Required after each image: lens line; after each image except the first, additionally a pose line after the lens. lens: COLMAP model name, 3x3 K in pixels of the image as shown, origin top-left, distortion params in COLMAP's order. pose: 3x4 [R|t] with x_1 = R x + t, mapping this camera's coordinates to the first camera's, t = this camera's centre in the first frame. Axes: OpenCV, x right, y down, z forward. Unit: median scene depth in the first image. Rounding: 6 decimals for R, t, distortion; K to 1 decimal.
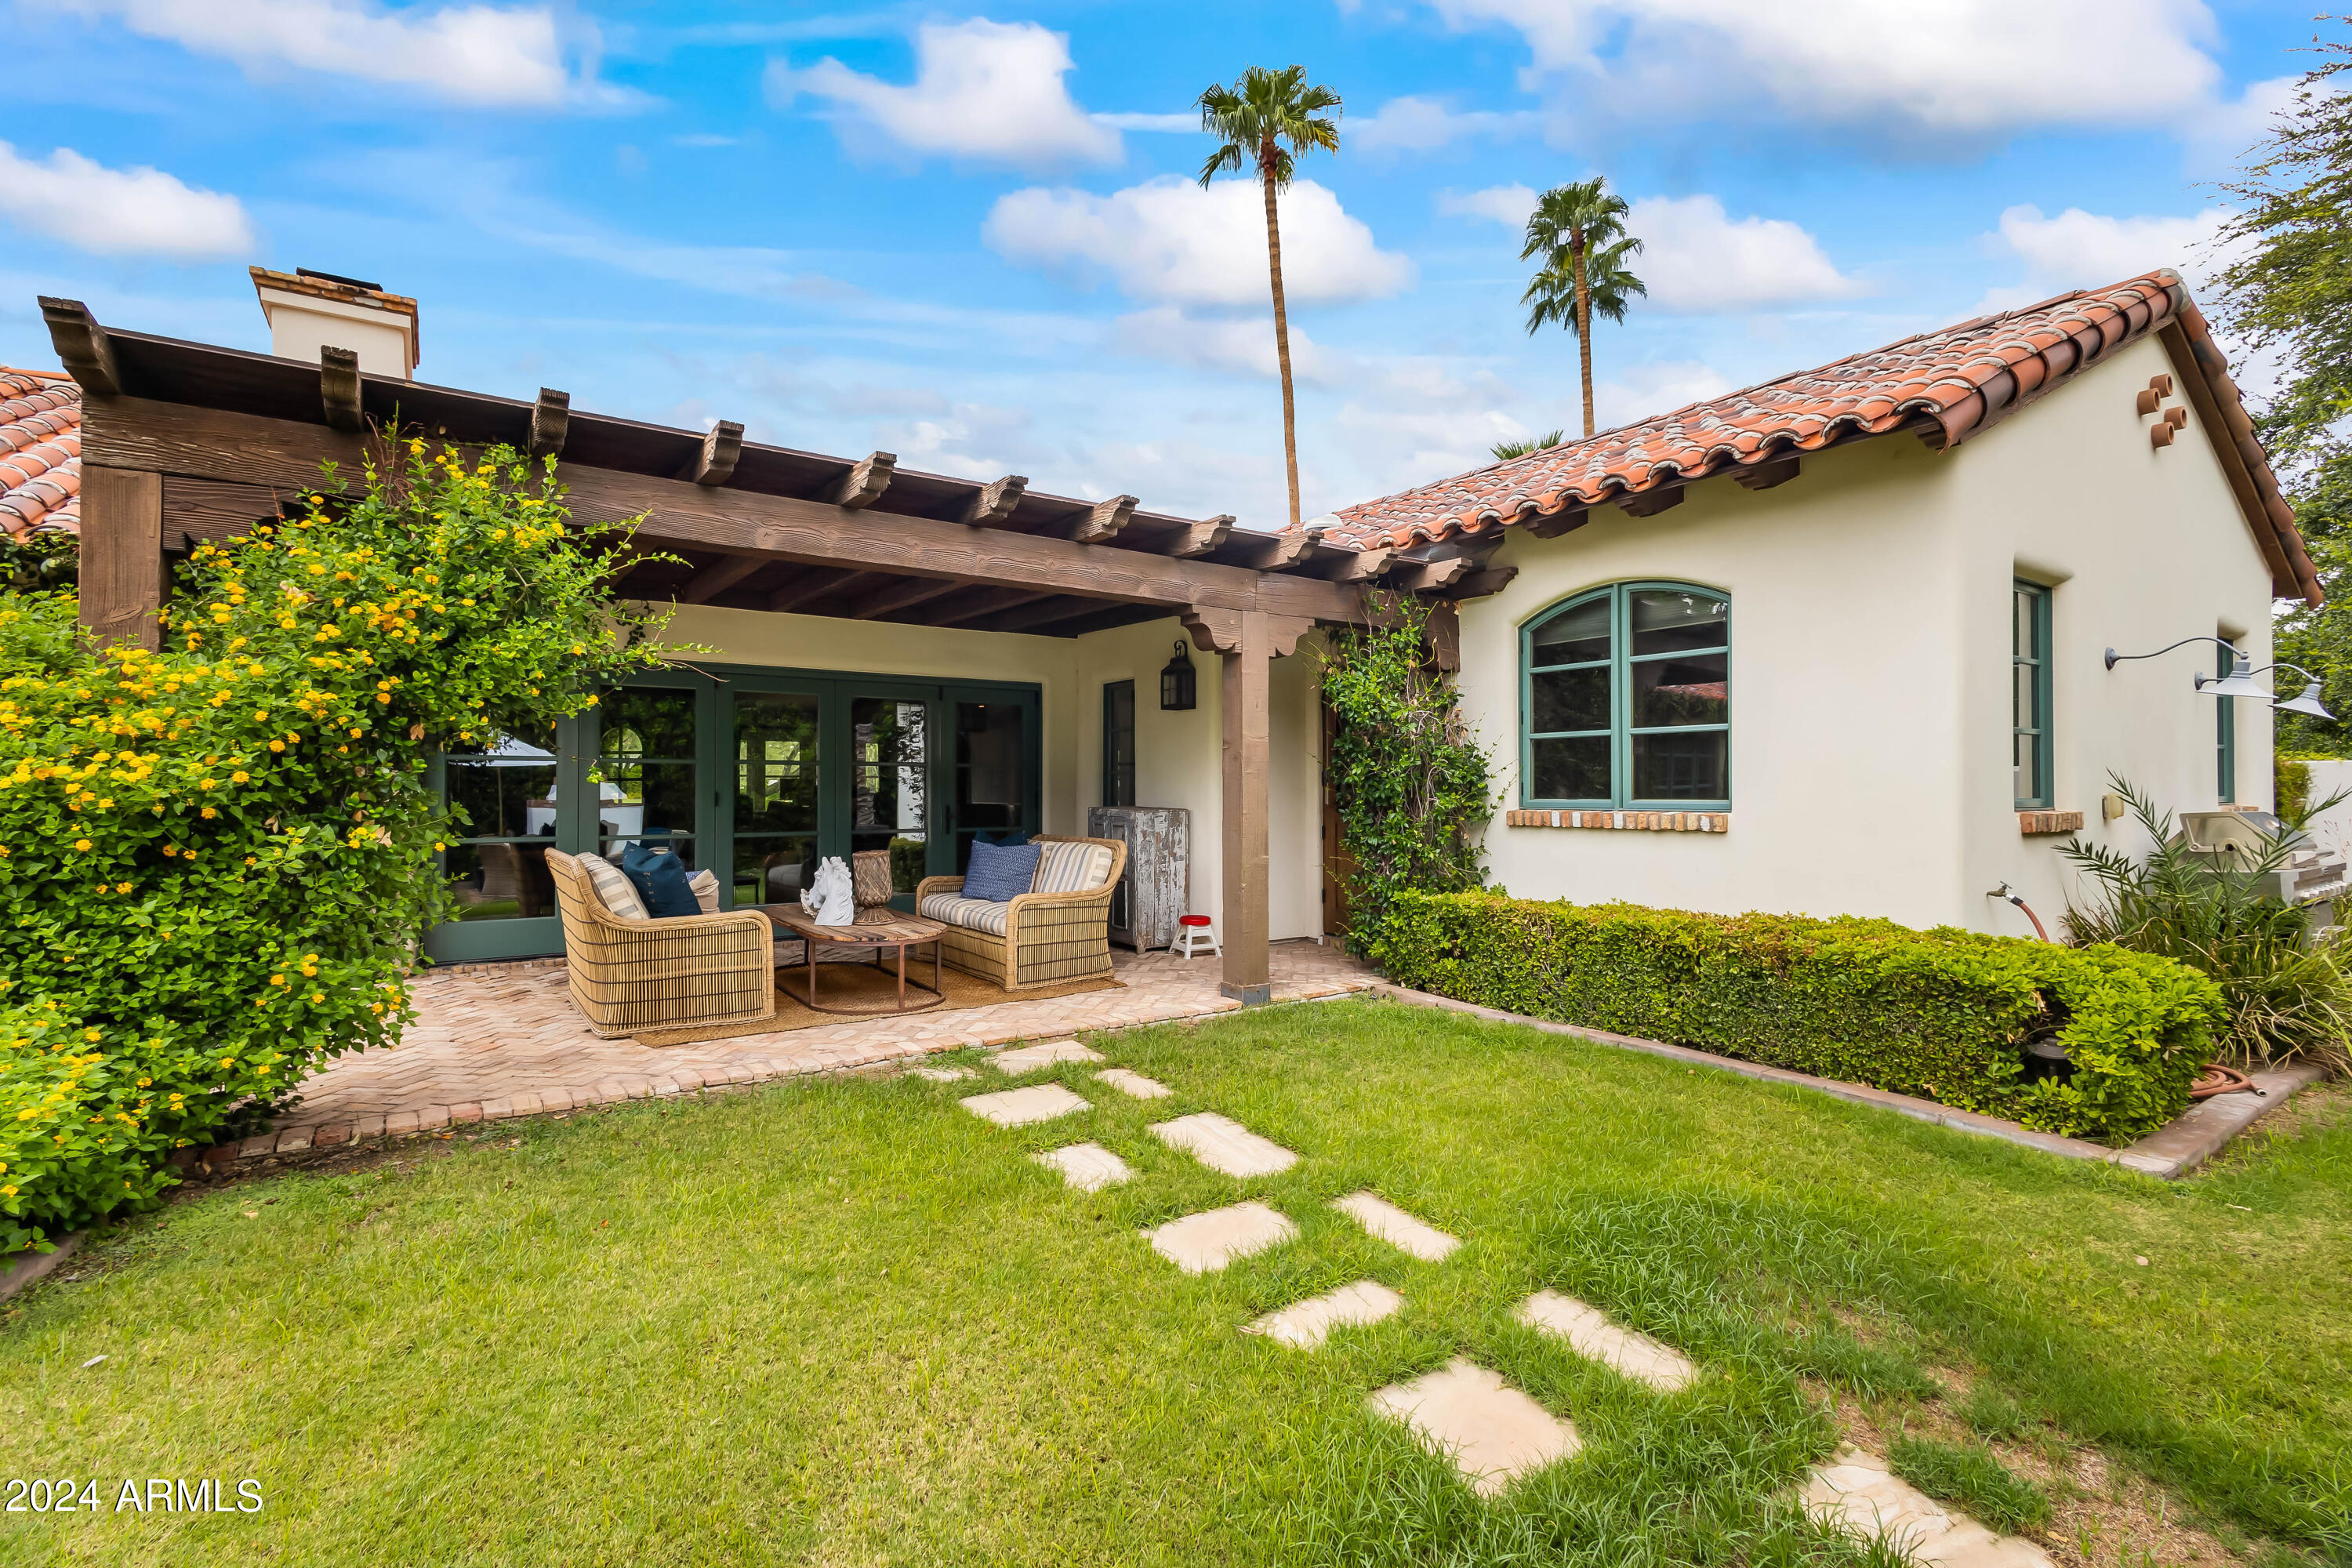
lens RADIAL K [[1082.1, 0, 1188.0], [0, 1082.1, 752.8], [0, 0, 1]] dist [0.027880, -0.004585]
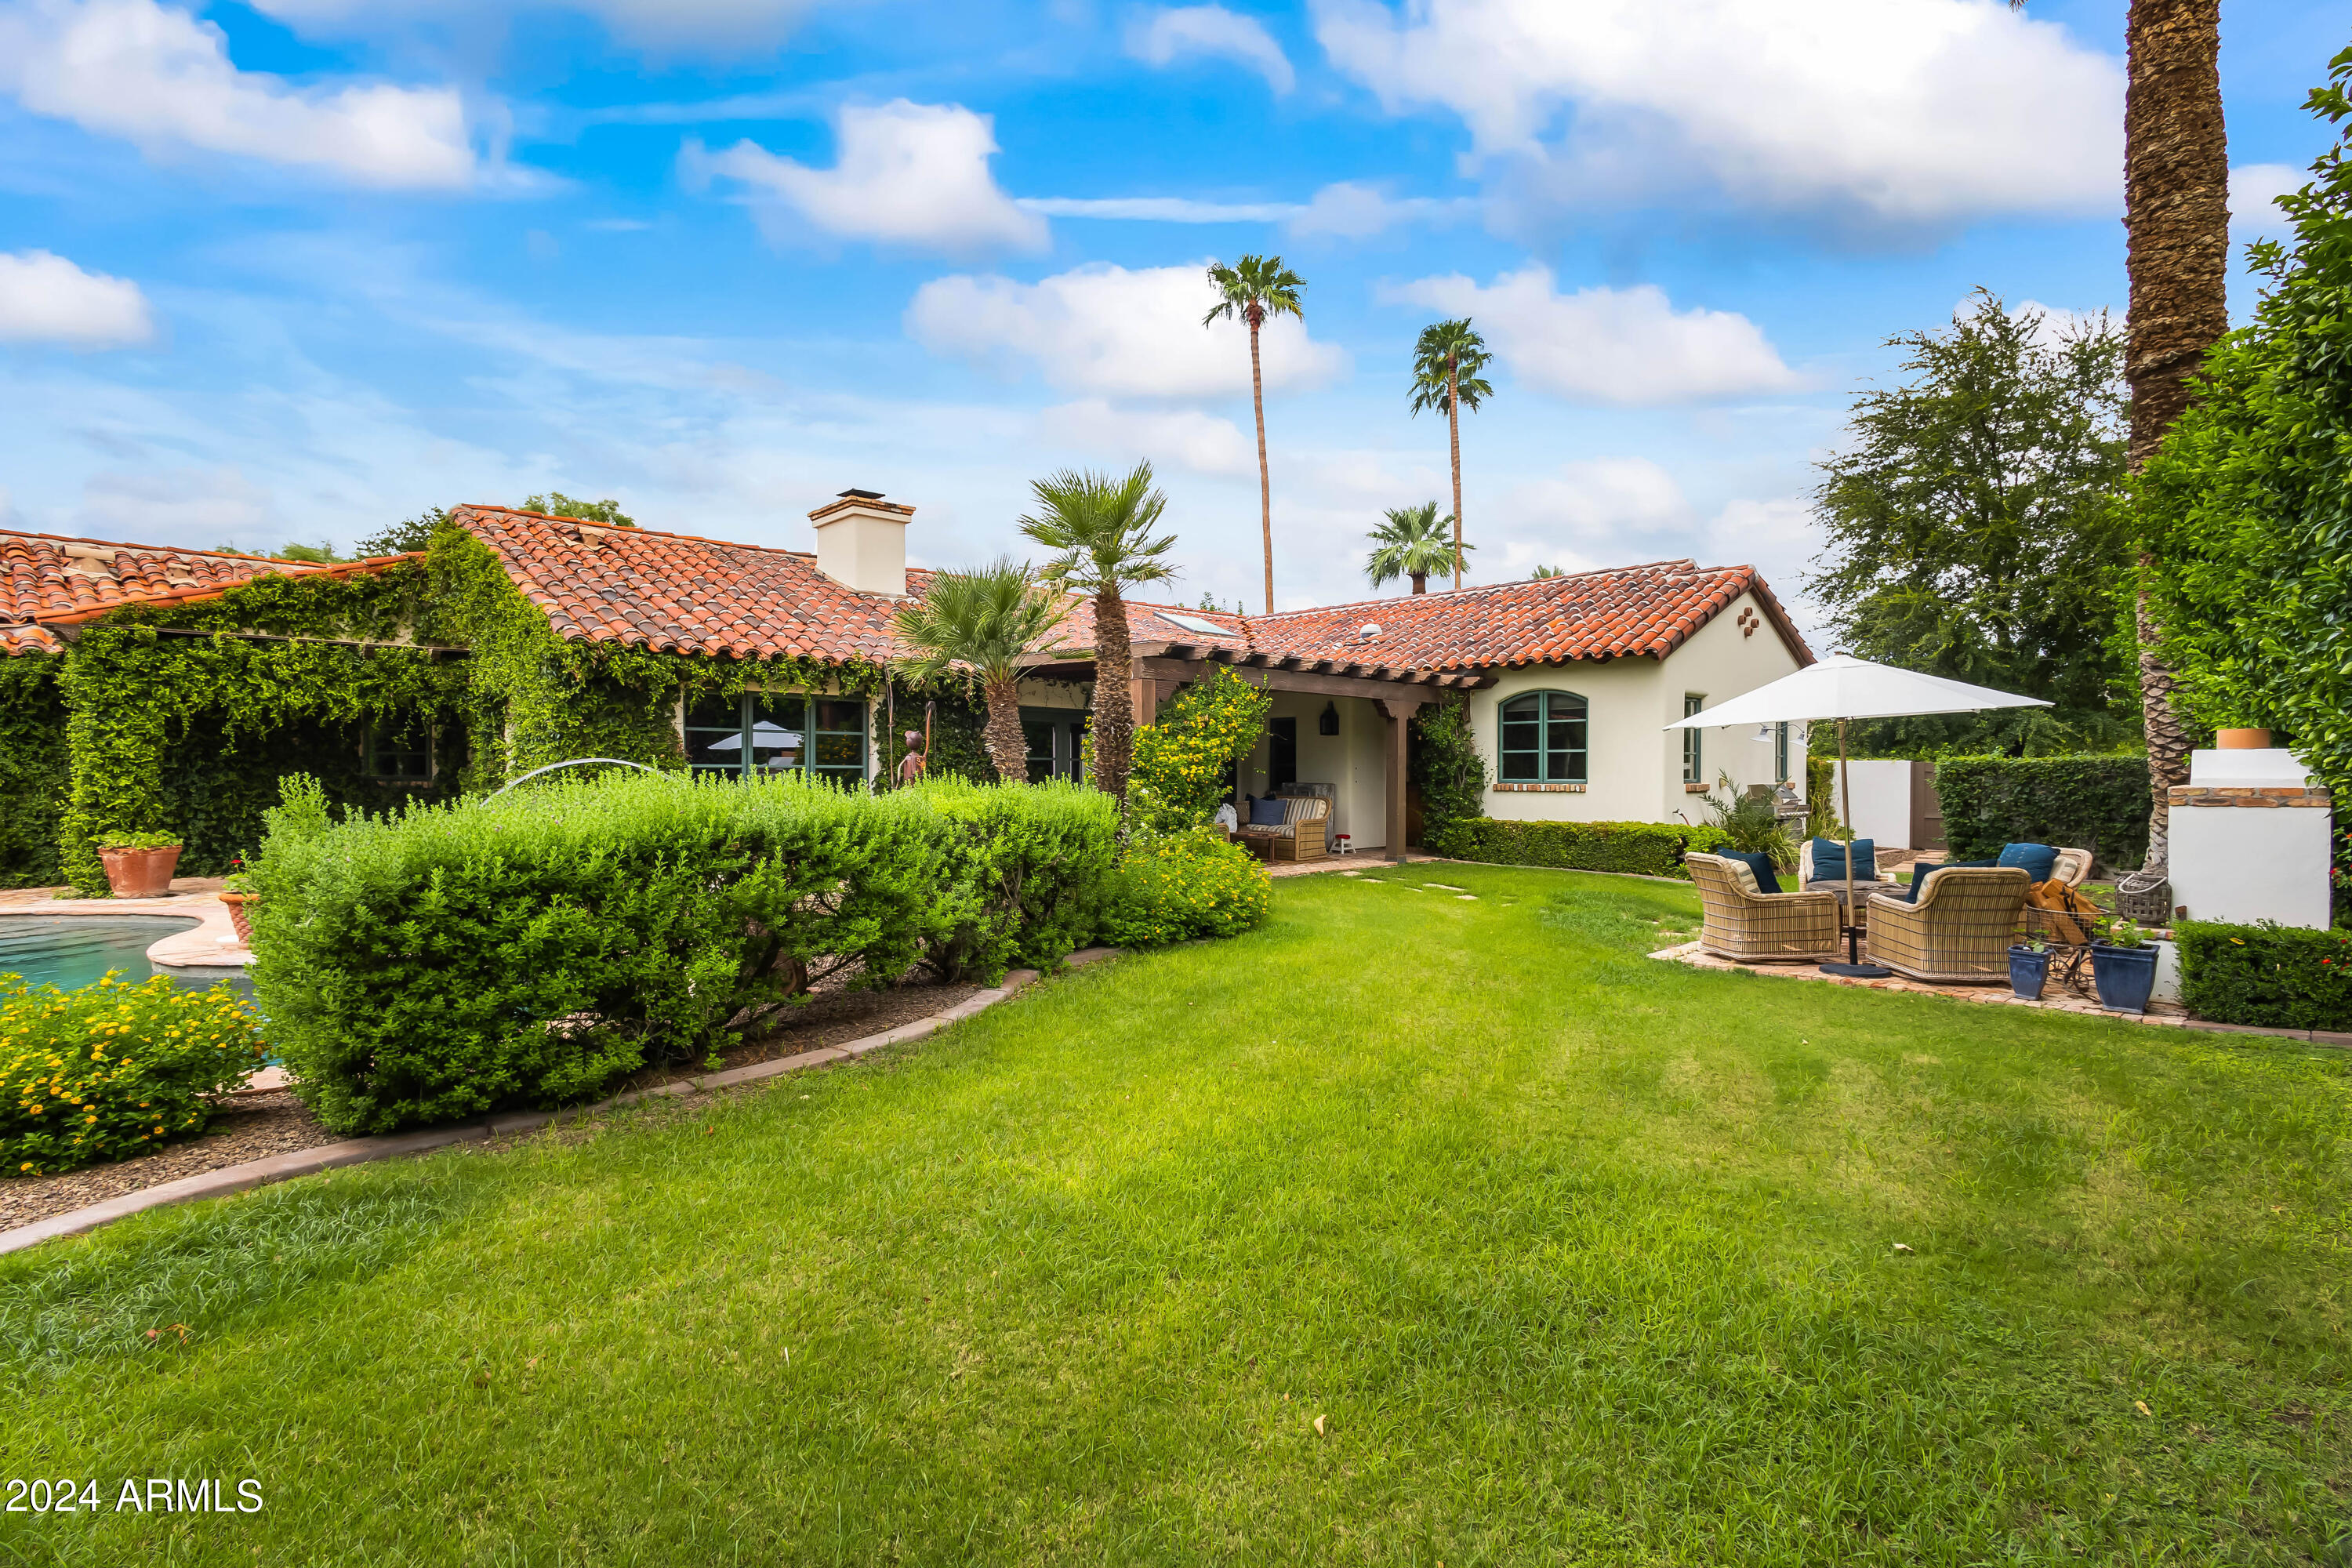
lens RADIAL K [[1082.1, 0, 1179.1], [0, 1082.1, 765.9], [0, 0, 1]] dist [0.027880, -0.004585]
pose [[0.989107, 0.001848, 0.147186, -0.734829], [-0.006465, 0.999502, 0.030899, -0.054684], [-0.147055, -0.031514, 0.988626, -1.231100]]
